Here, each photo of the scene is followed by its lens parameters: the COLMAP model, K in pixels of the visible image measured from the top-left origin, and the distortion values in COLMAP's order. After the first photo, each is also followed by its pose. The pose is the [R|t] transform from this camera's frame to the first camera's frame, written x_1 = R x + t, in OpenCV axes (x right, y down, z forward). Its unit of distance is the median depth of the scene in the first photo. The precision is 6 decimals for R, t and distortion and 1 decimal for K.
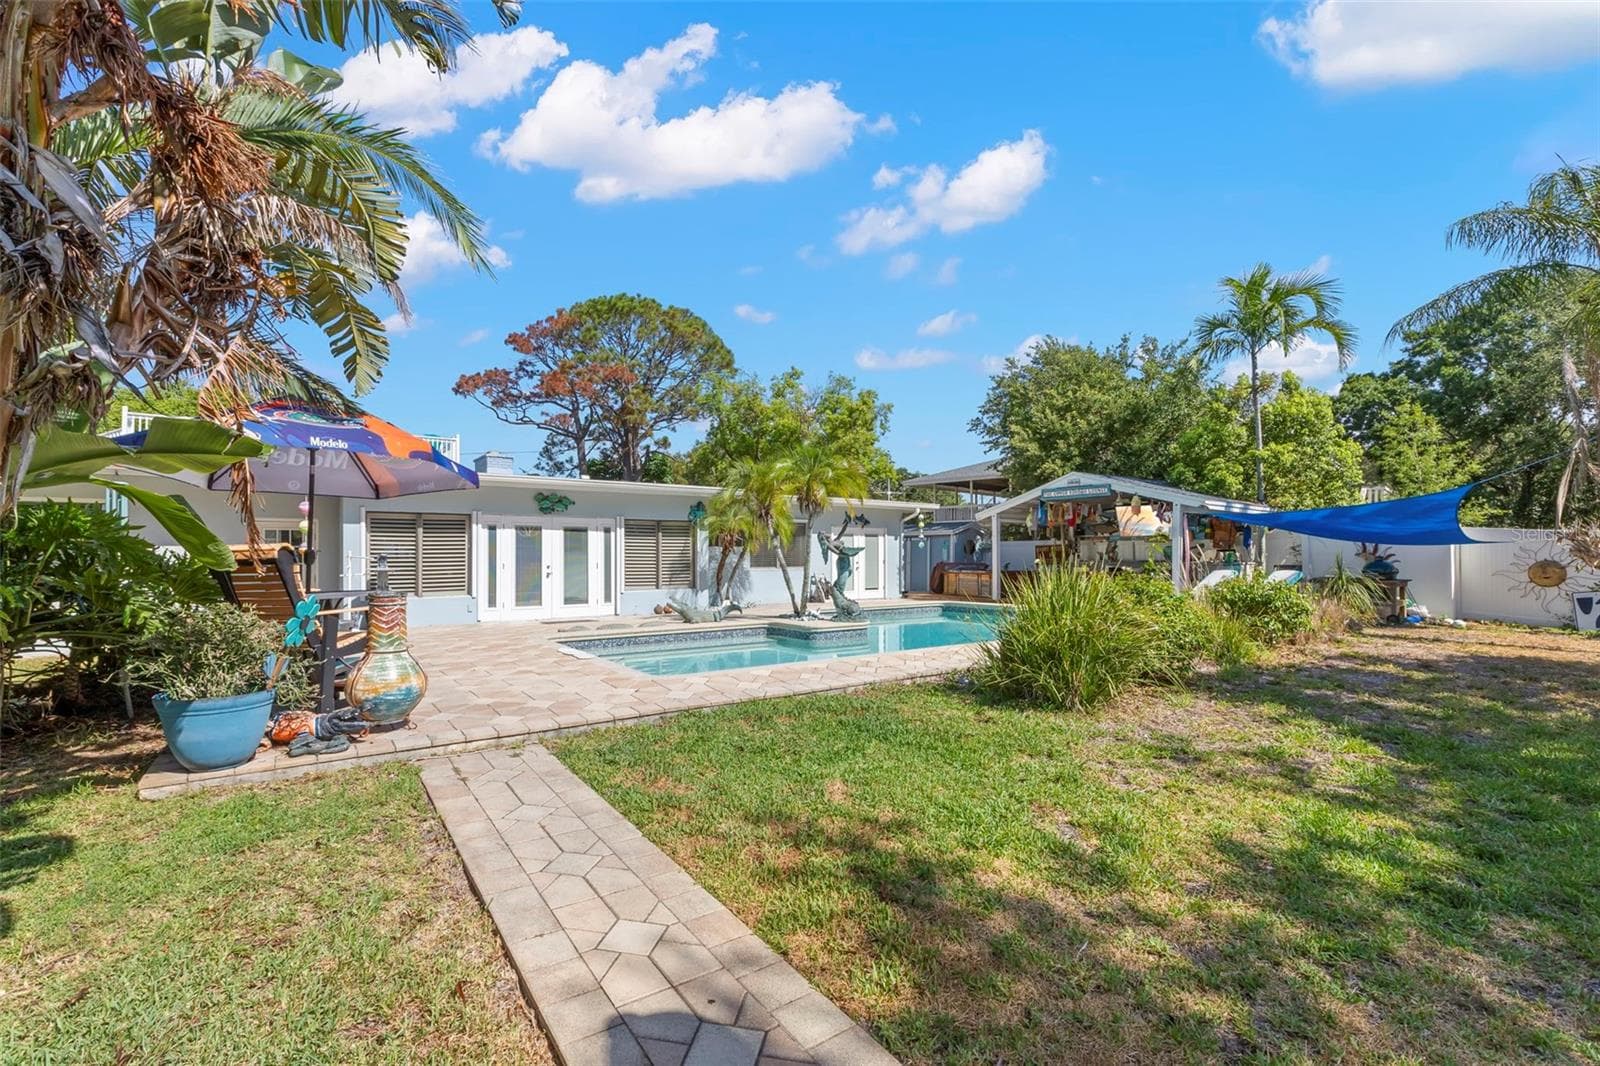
lens RADIAL K [[708.1, 0, 804.7], [0, 708.1, 547.9], [0, 0, 1]] dist [0.000562, 0.000071]
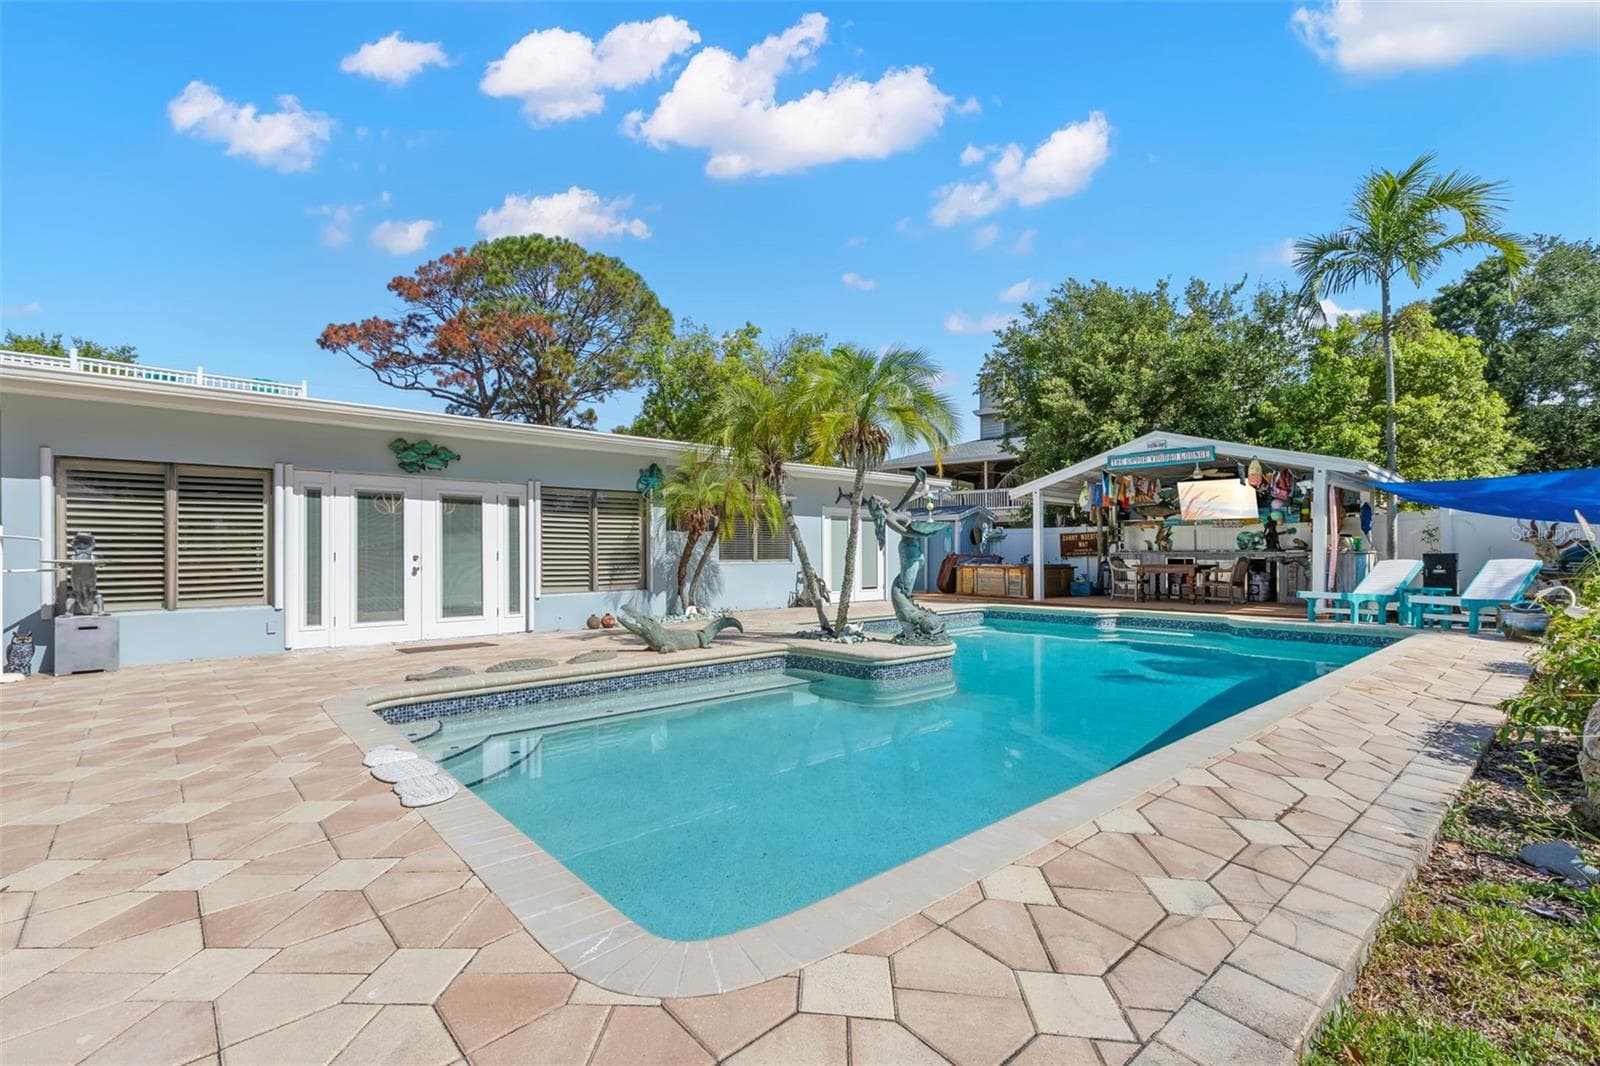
lens RADIAL K [[708.1, 0, 804.7], [0, 708.1, 547.9], [0, 0, 1]] dist [0.000562, 0.000071]
pose [[0.994278, -0.001867, 0.106807, -0.071564], [0.001525, 0.999993, 0.003290, 0.013316], [-0.106812, -0.003108, 0.994274, 0.282330]]
